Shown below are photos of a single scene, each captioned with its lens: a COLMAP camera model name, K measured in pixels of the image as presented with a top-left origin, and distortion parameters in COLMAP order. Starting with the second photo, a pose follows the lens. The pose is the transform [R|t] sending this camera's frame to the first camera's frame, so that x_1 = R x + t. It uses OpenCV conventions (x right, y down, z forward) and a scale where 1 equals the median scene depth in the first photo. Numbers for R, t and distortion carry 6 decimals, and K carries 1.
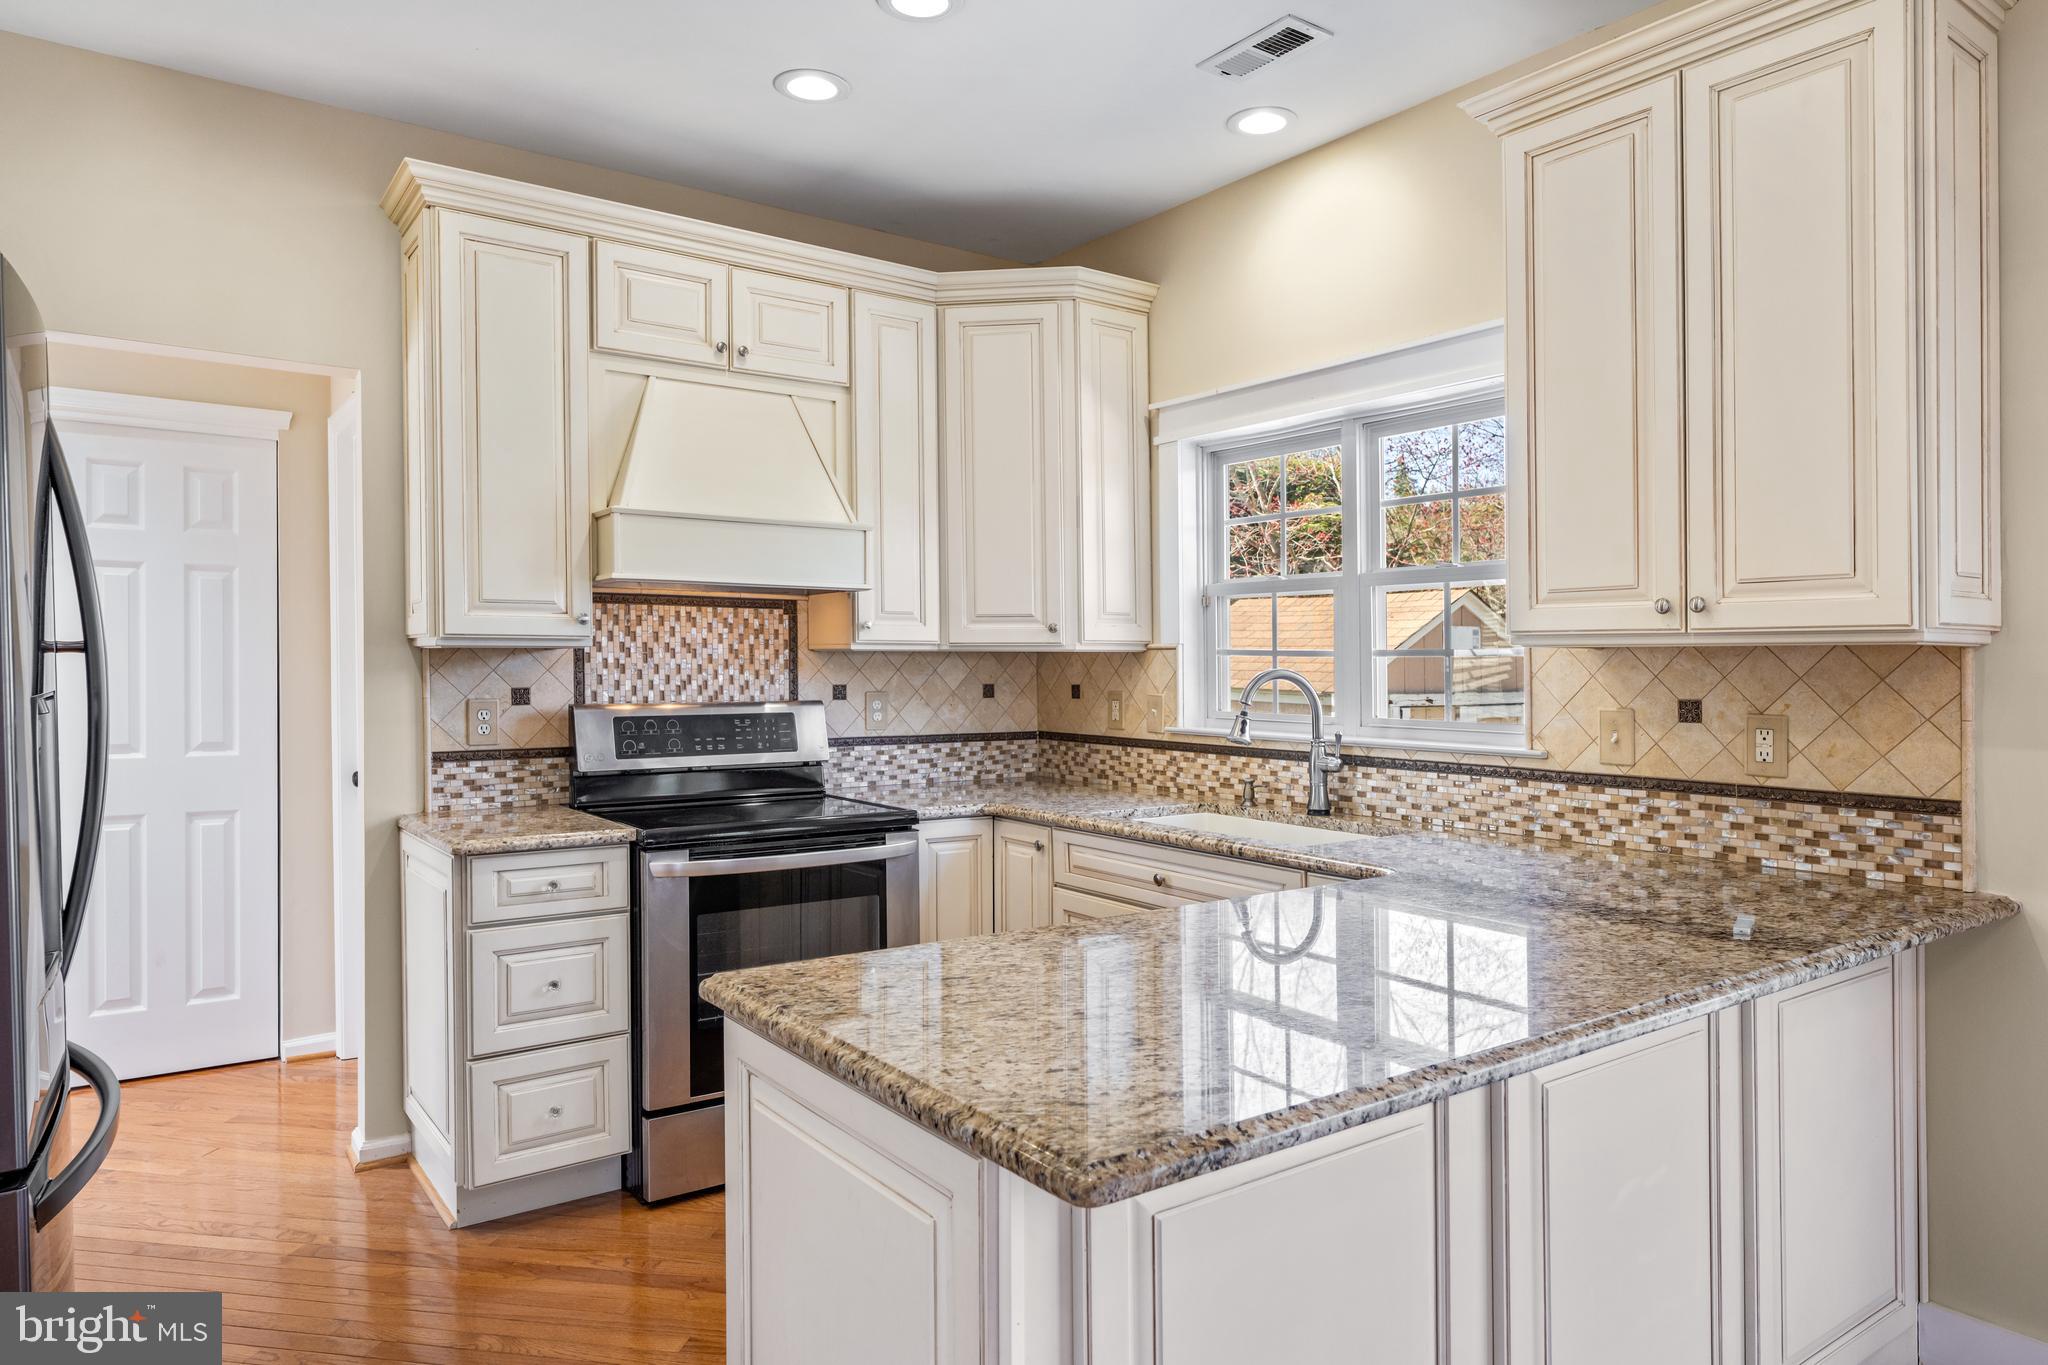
lens RADIAL K [[1263.7, 0, 1030.8], [0, 1263.7, 684.0], [0, 0, 1]] dist [-0.010034, 0.006309]
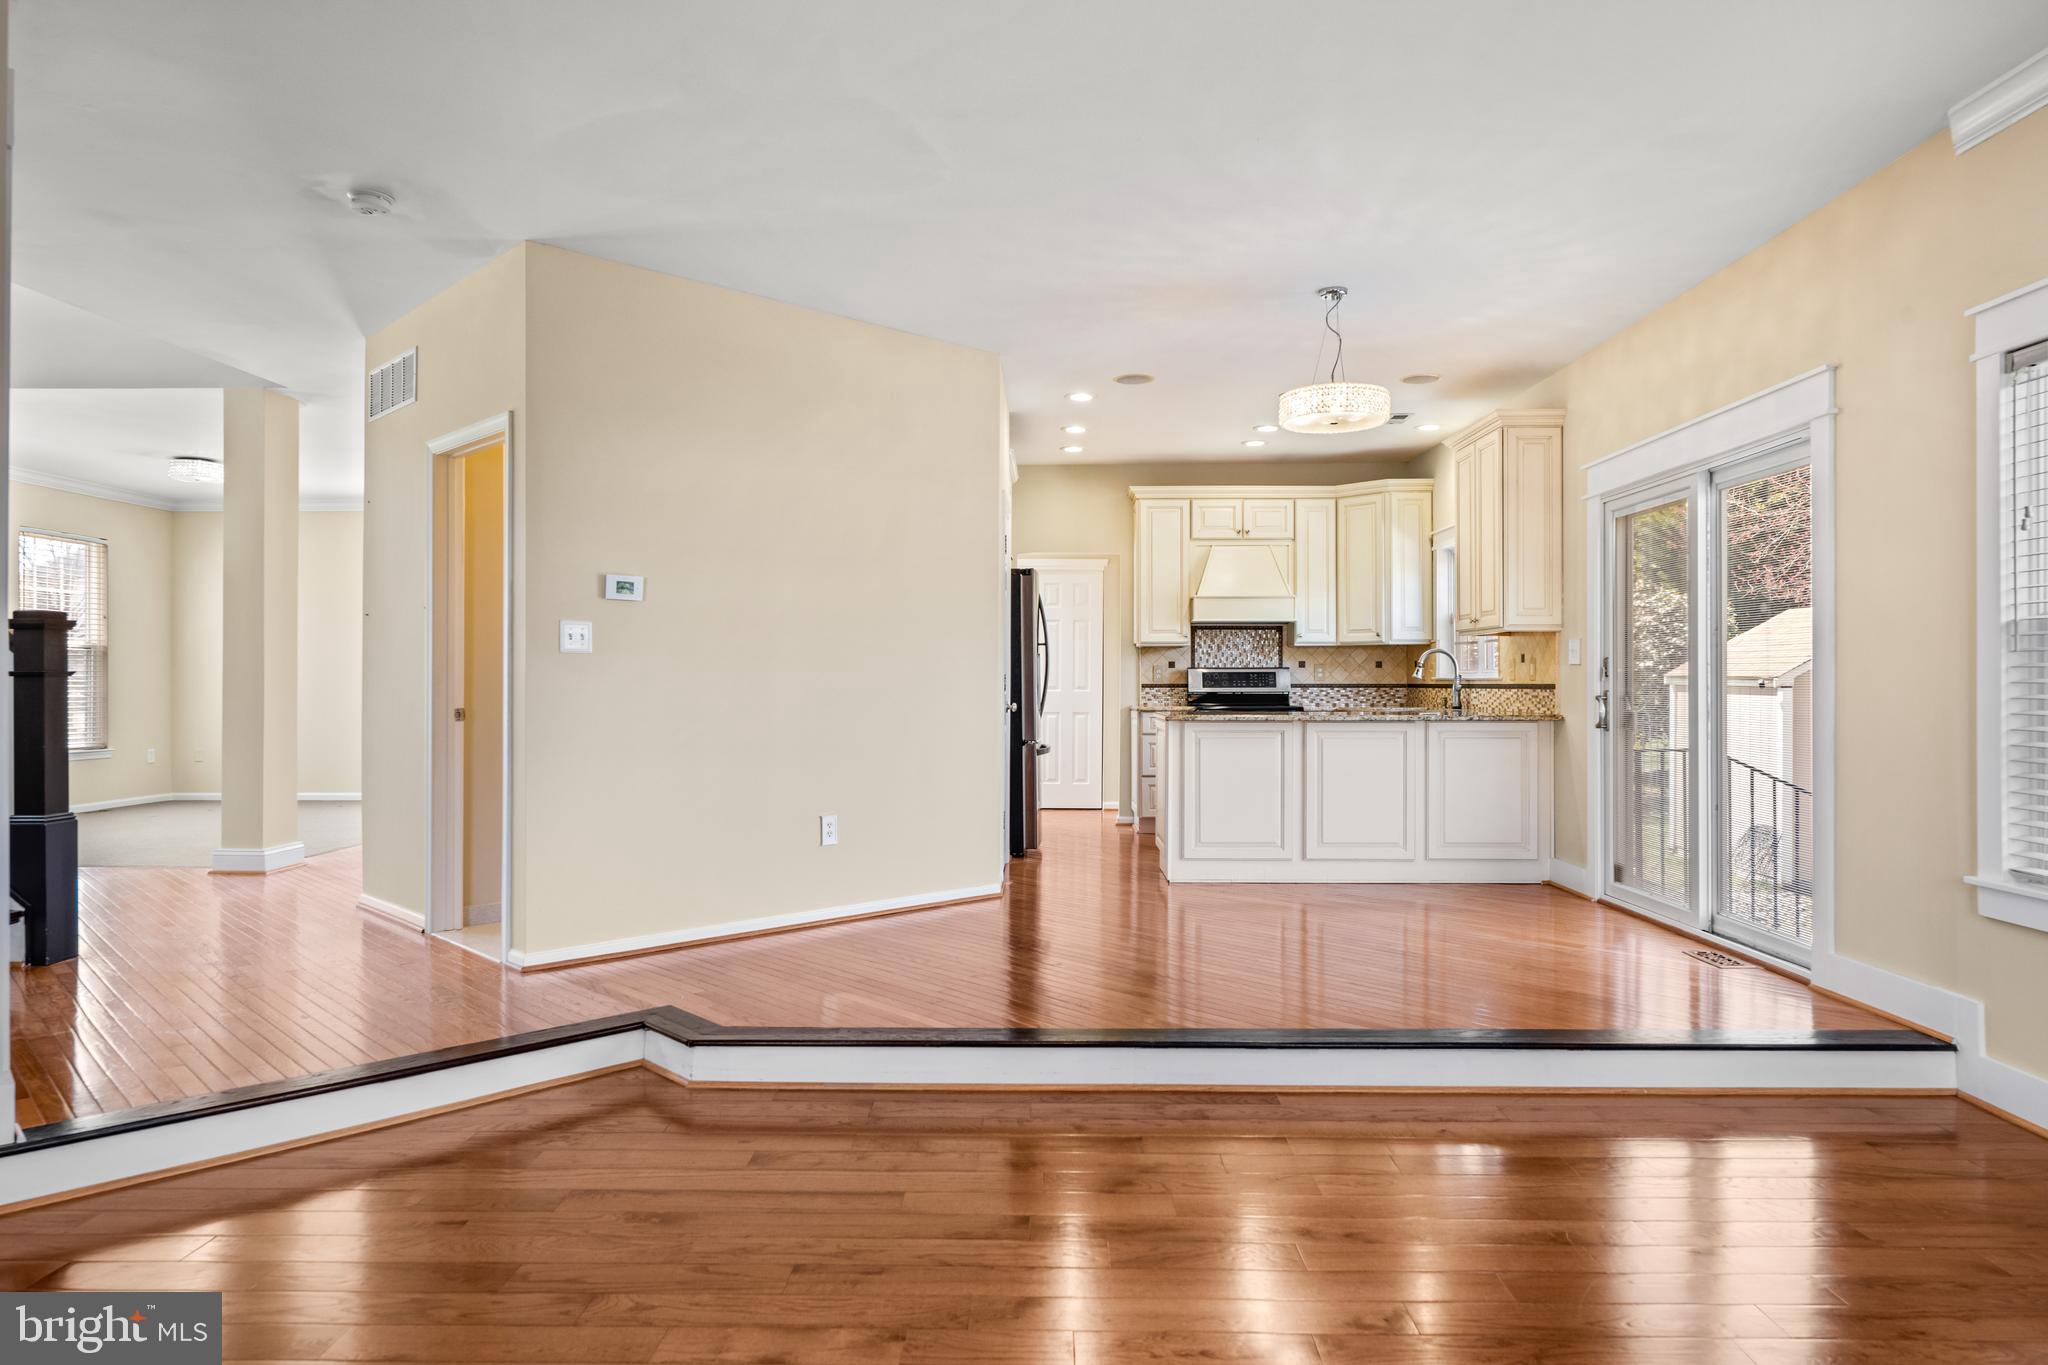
lens RADIAL K [[1263.7, 0, 1026.7], [0, 1263.7, 677.3], [0, 0, 1]] dist [-0.010034, 0.006309]
pose [[0.796376, -0.007198, -0.604759, 1.052152], [-0.005498, 0.999802, -0.019140, 0.095396], [0.604777, 0.018567, 0.796178, -1.439102]]
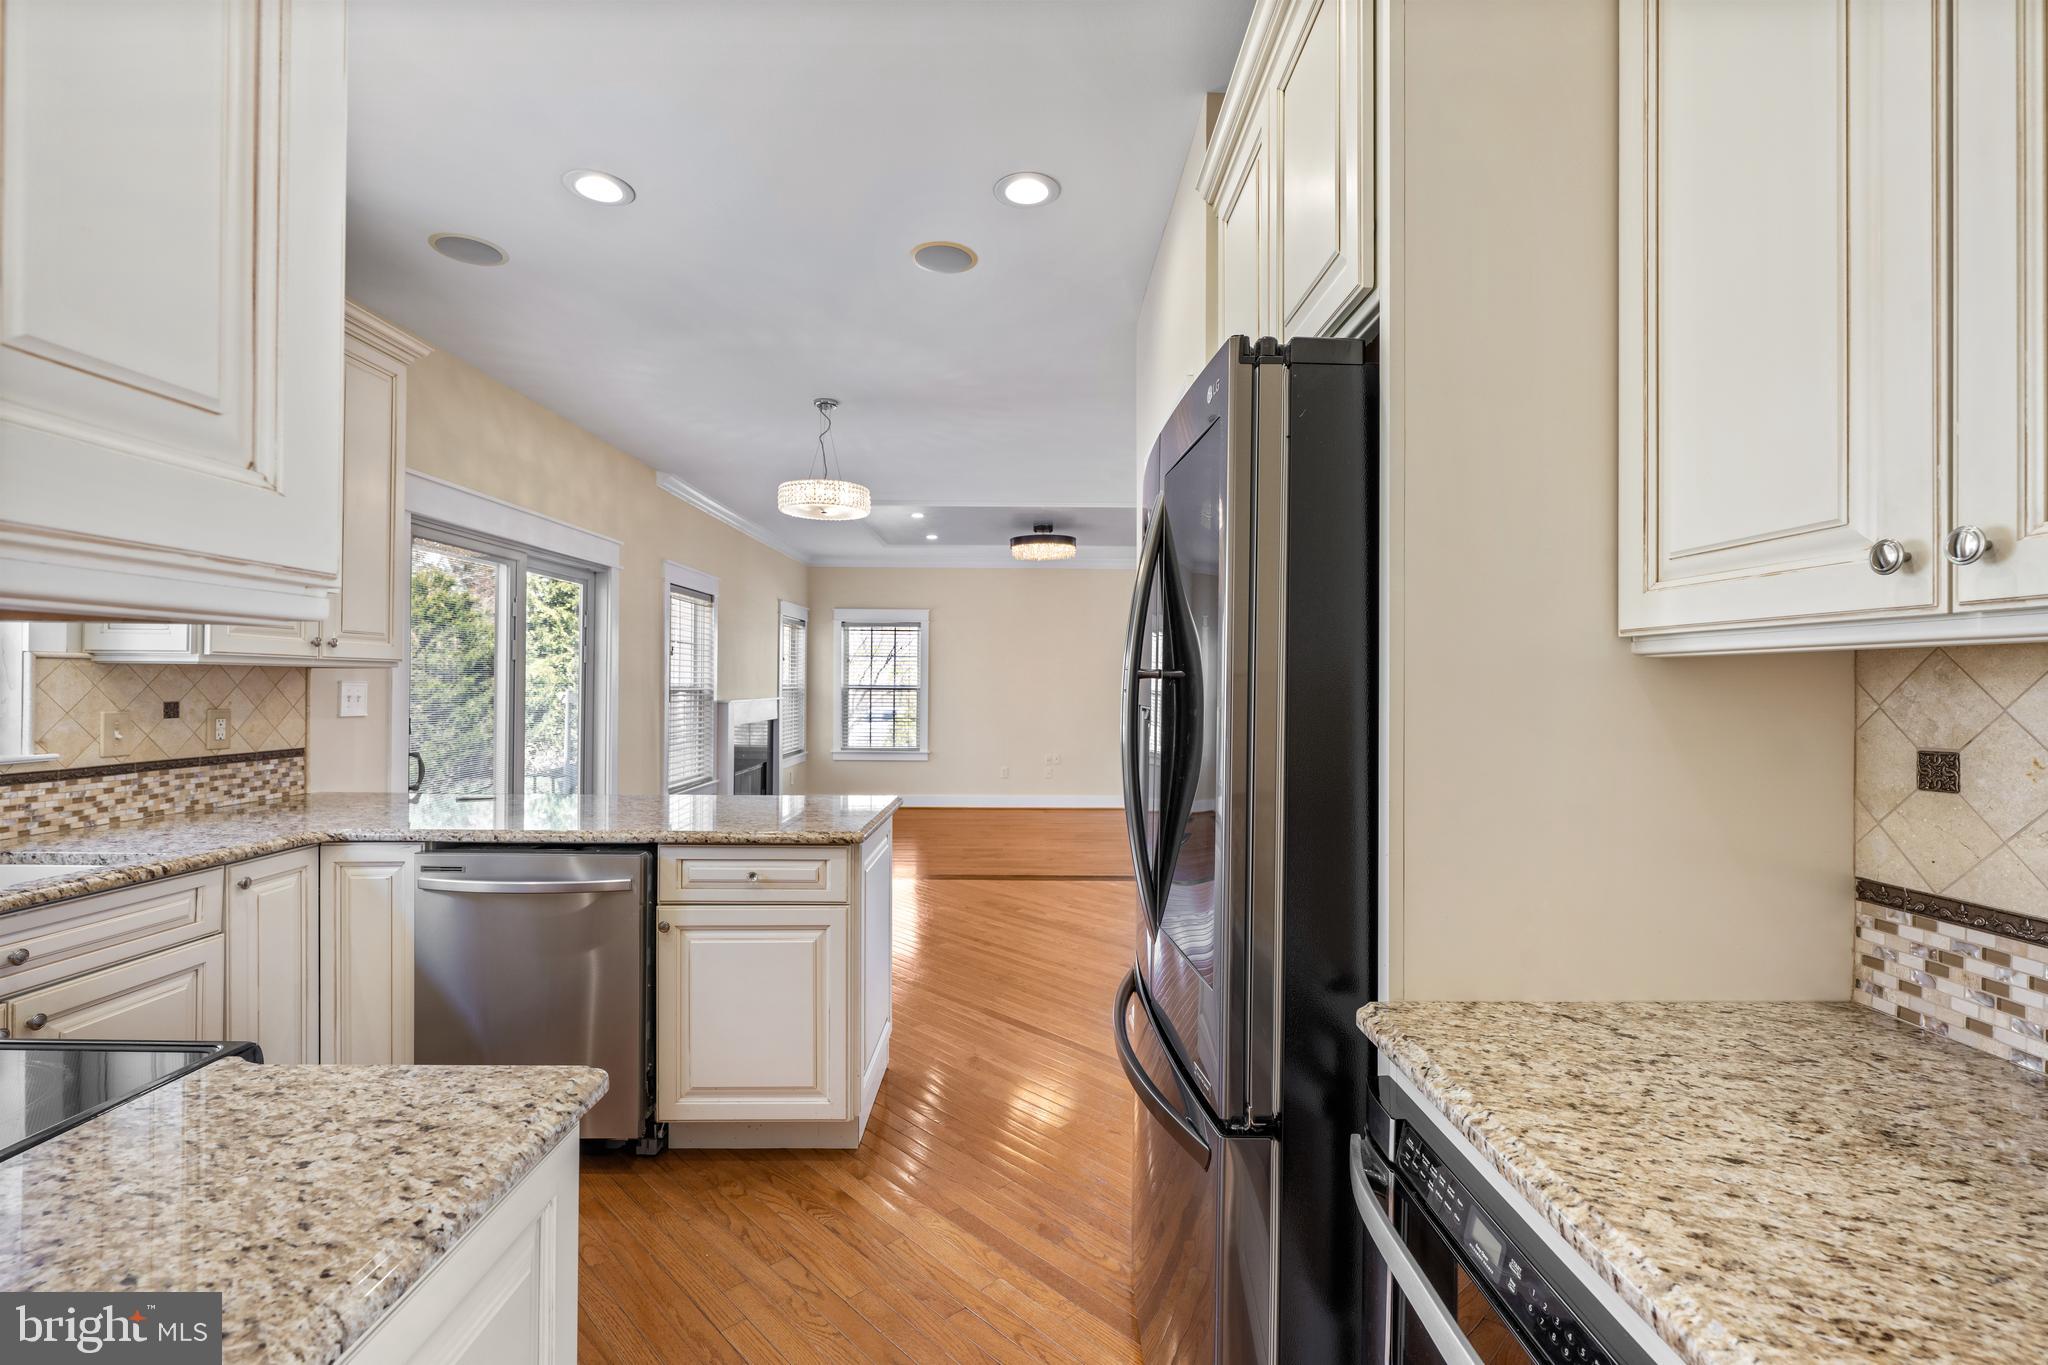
lens RADIAL K [[916.7, 0, 1055.9], [0, 916.7, 696.9], [0, 0, 1]] dist [0.000721, 0.003277]
pose [[-0.817881, -0.019521, 0.575056, -0.689033], [-0.001536, 0.999495, 0.031744, -0.021494], [-0.575385, 0.025079, -0.817498, 1.011014]]
